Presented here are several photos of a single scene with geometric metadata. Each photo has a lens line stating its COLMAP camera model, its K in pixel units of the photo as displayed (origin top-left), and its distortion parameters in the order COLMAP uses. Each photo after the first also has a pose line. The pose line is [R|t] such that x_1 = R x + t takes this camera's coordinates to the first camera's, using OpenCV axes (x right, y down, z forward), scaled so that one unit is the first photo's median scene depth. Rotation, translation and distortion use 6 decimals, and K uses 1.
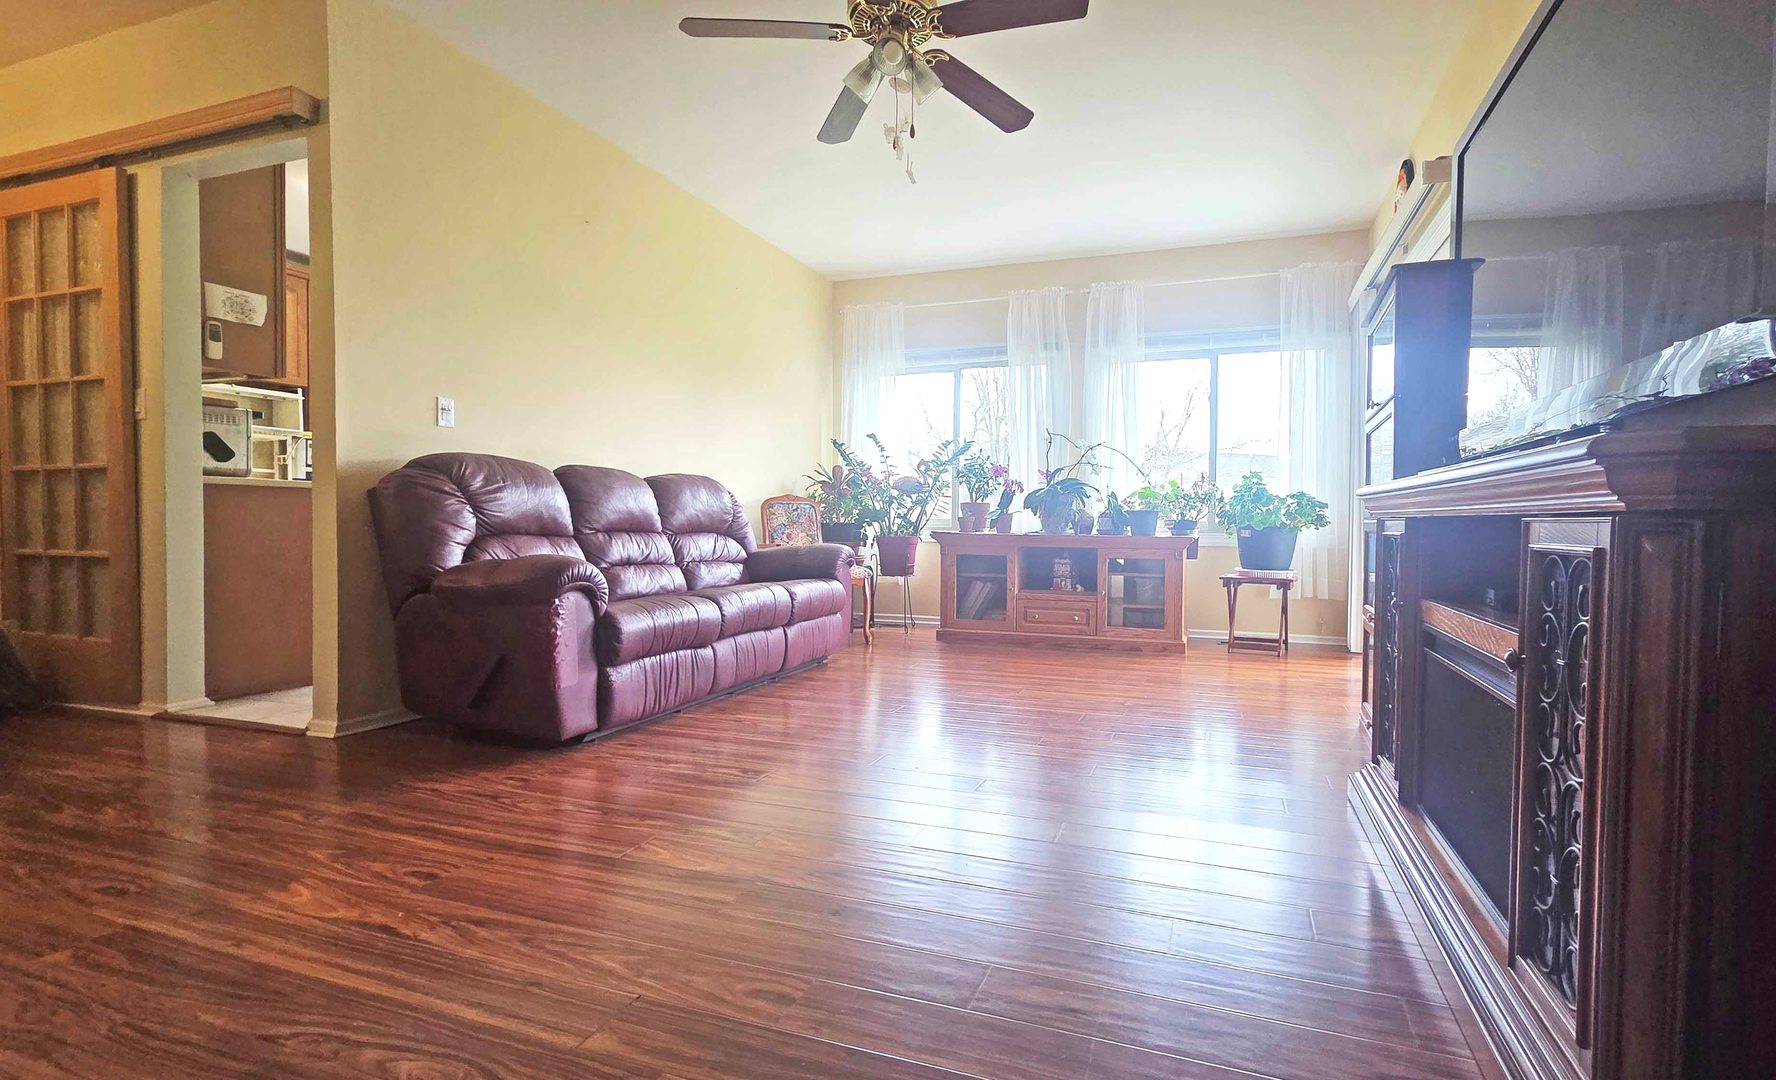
lens RADIAL K [[790.1, 0, 965.4], [0, 790.1, 546.8], [0, 0, 1]] dist [0.001692, 0.000193]
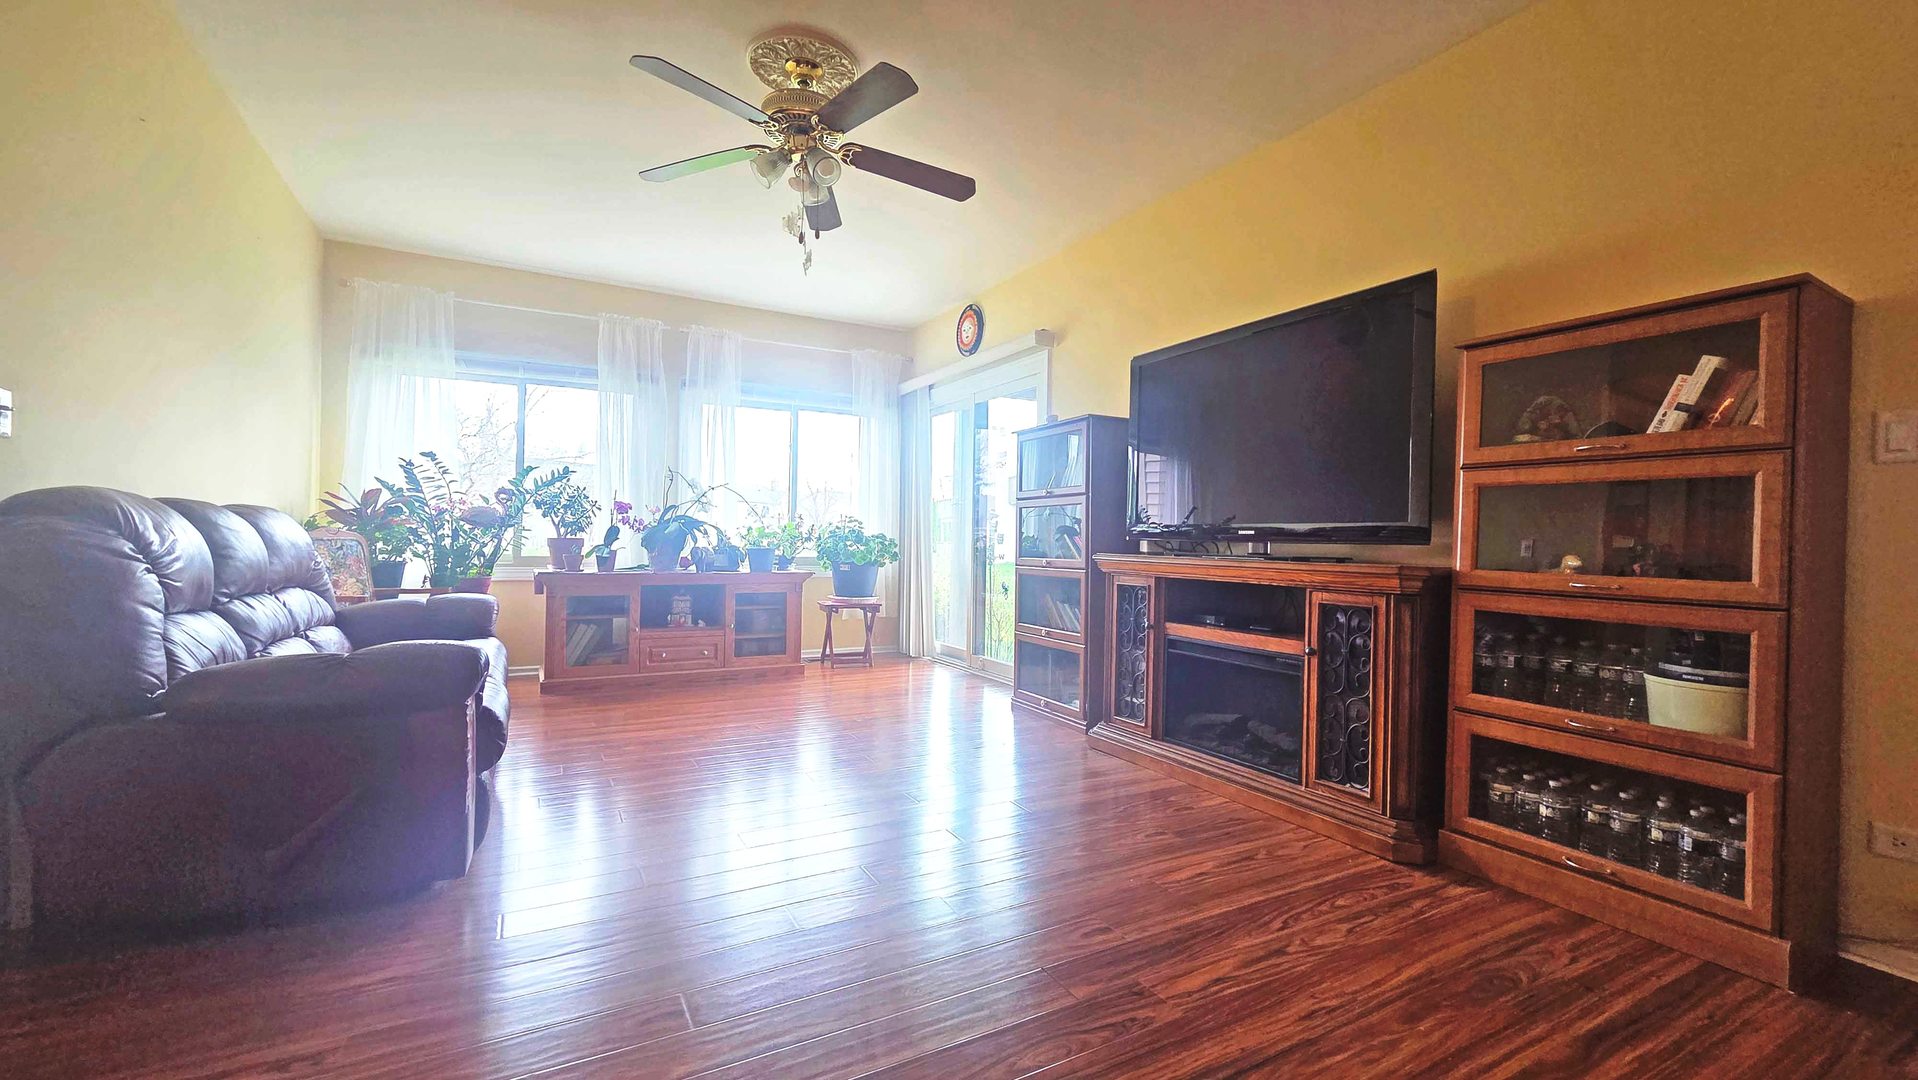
lens RADIAL K [[786.9, 0, 982.0], [0, 786.9, 545.5], [0, 0, 1]] dist [0.003473, 0.000496]
pose [[0.663665, -0.001348, 0.748028, -0.391735], [0.012026, 0.999888, -0.008868, -0.036455], [-0.747933, 0.014881, 0.663607, 0.047010]]
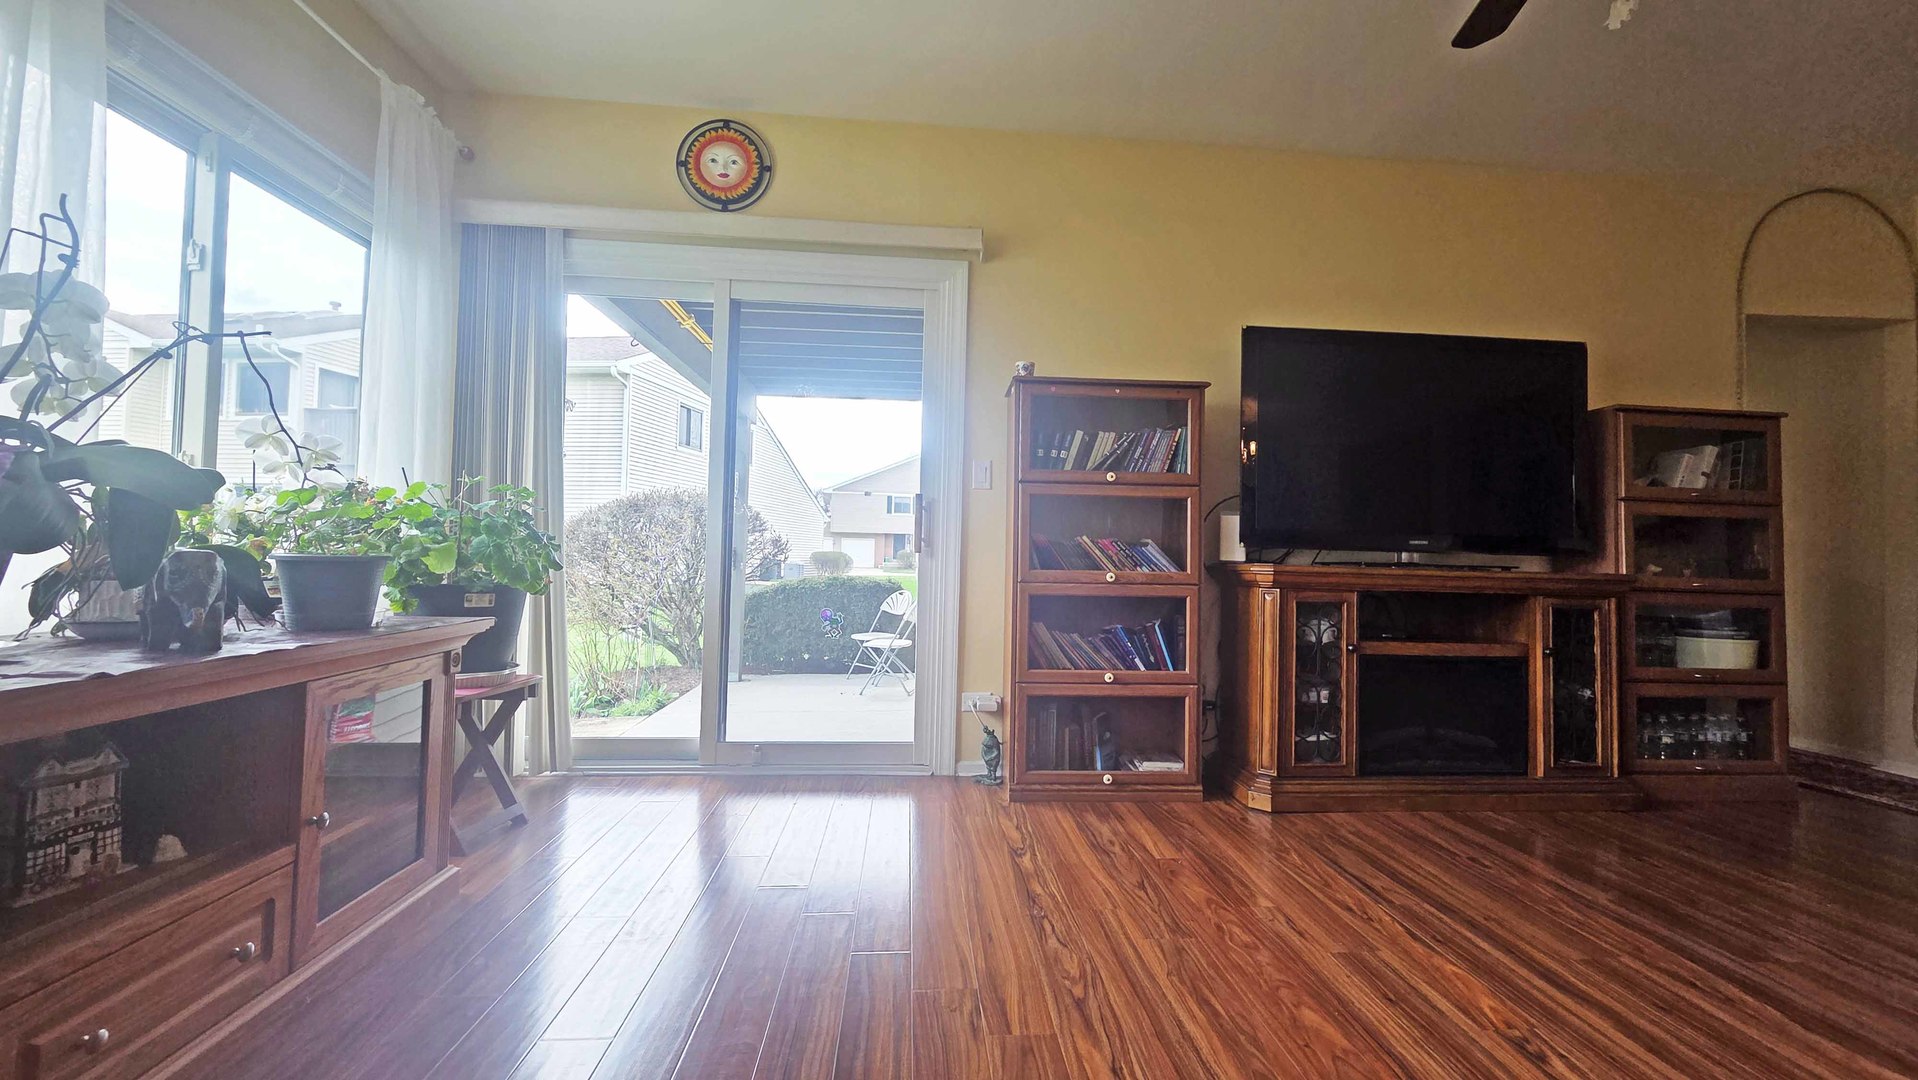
lens RADIAL K [[786.9, 0, 965.5], [0, 786.9, 538.8], [0, 0, 1]] dist [0.003473, 0.000496]
pose [[-0.401621, 0.011138, 0.915738, -0.212812], [0.004444, 0.999938, -0.010213, -0.047680], [-0.915795, -0.000032, -0.401645, 0.886554]]
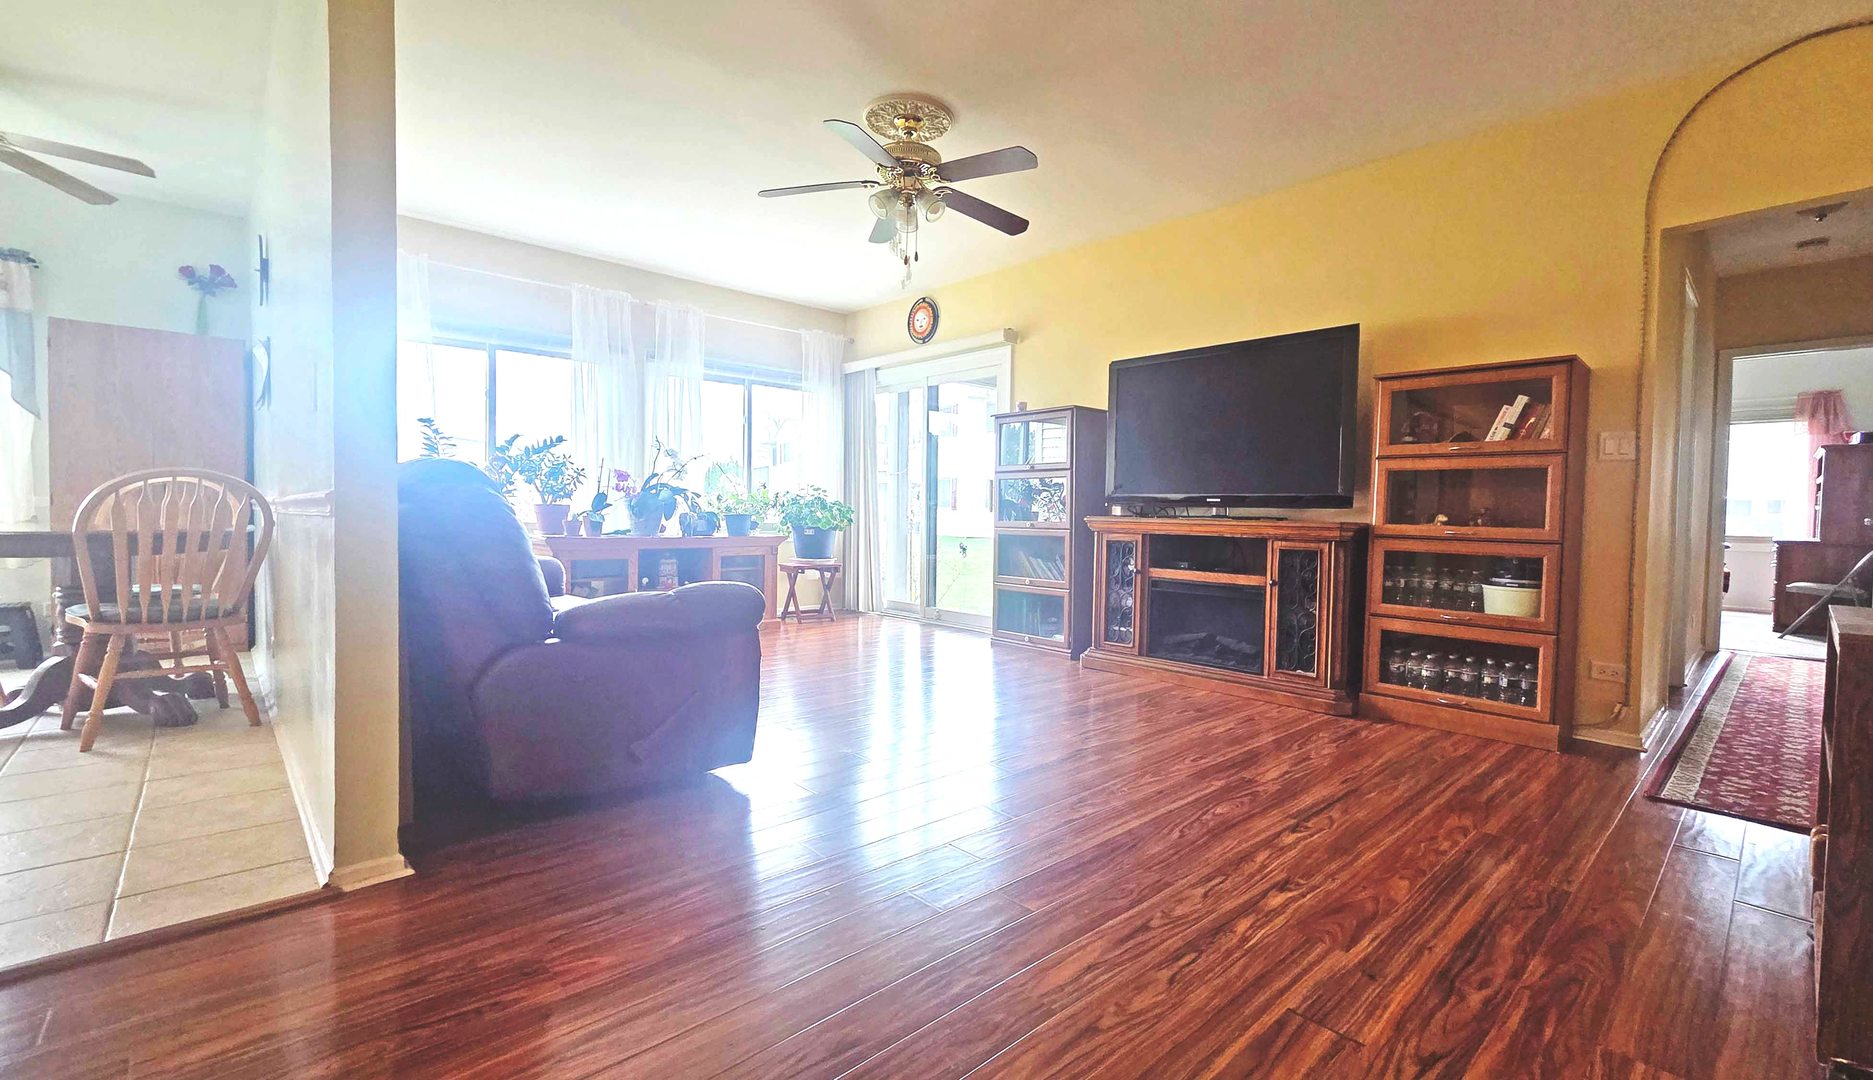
lens RADIAL K [[785.9, 0, 983.0], [0, 785.9, 548.3], [0, 0, 1]] dist [0.002574, 0.000066]
pose [[0.454579, -0.040598, 0.889781, -0.661881], [0.015812, 0.999171, 0.037511, -0.033624], [-0.890566, -0.002983, 0.454844, 0.139356]]
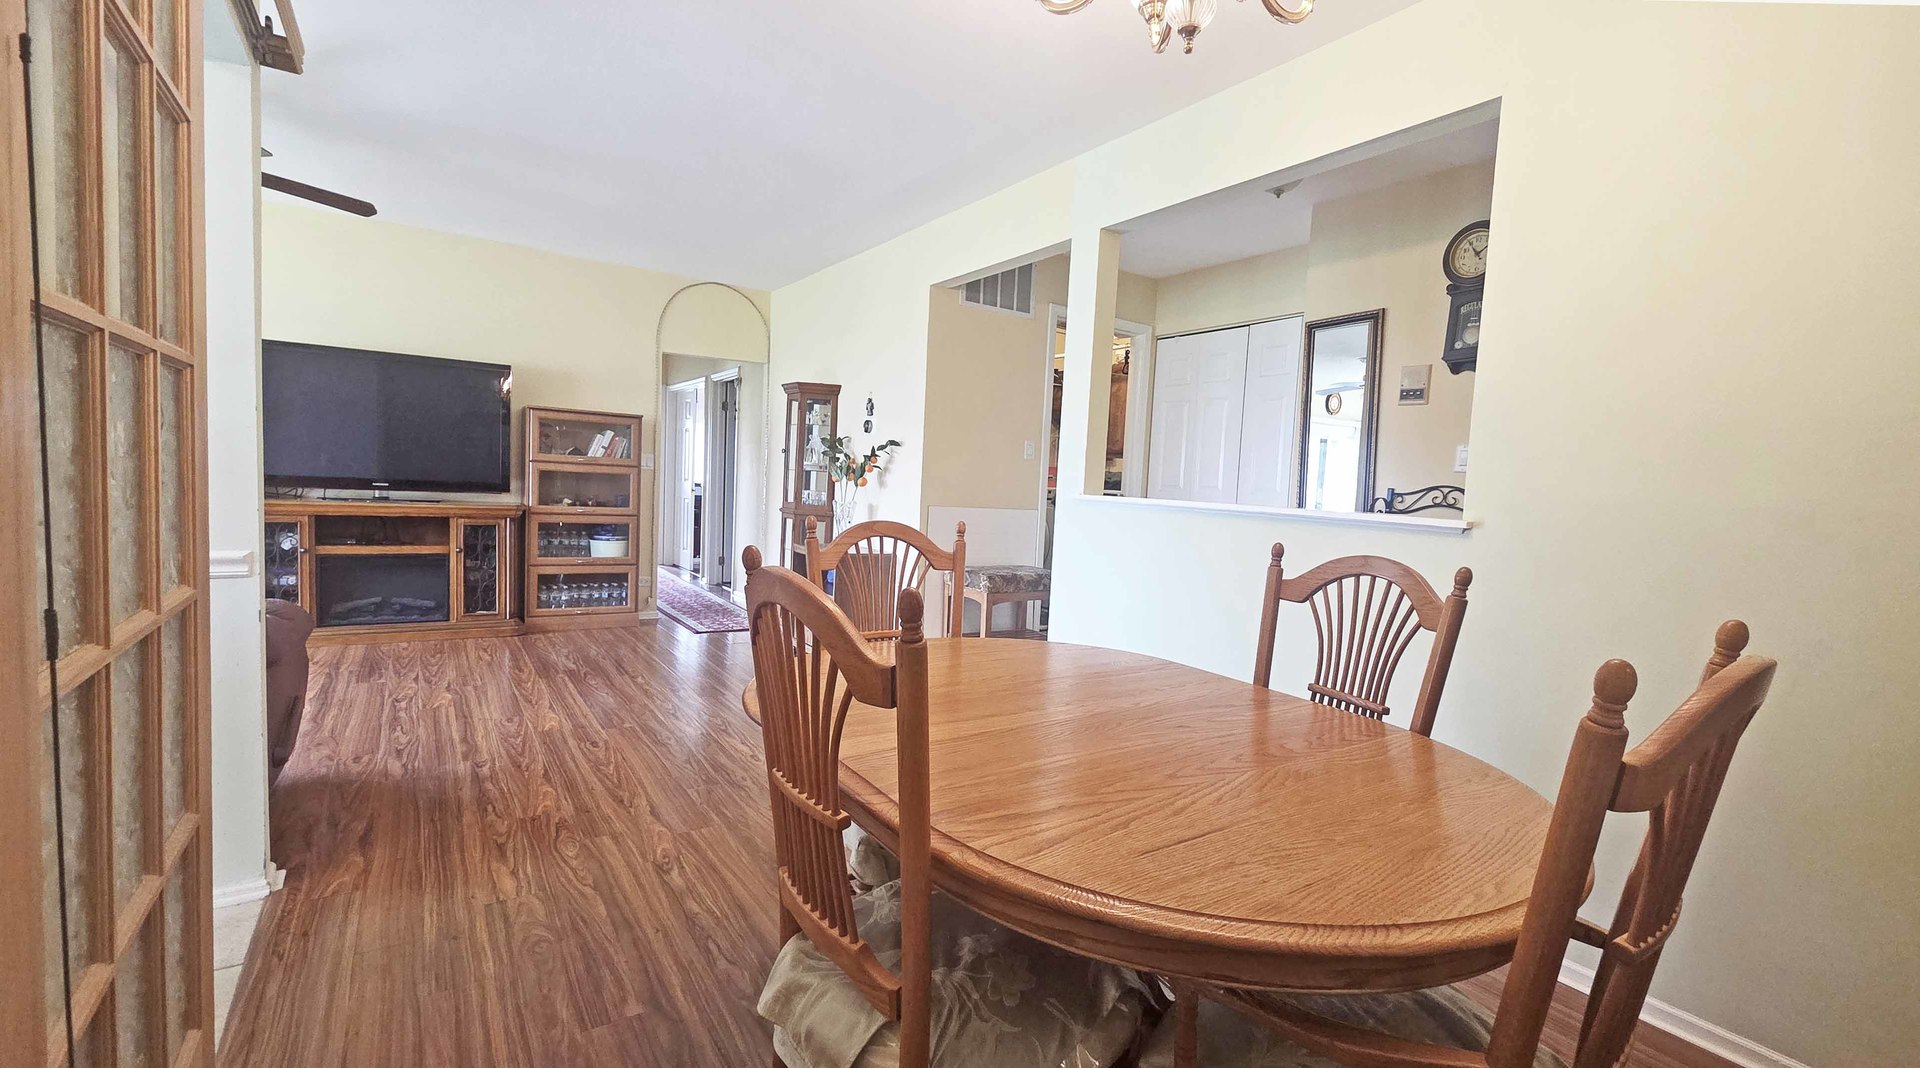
lens RADIAL K [[830.2, 0, 969.5], [0, 830.2, 537.4], [0, 0, 1]] dist [0.014953, 0.000058]
pose [[-0.790802, -0.089047, 0.605560, -1.038398], [-0.034676, 0.994289, 0.100926, -0.117083], [-0.611089, 0.058814, -0.789374, 0.695637]]
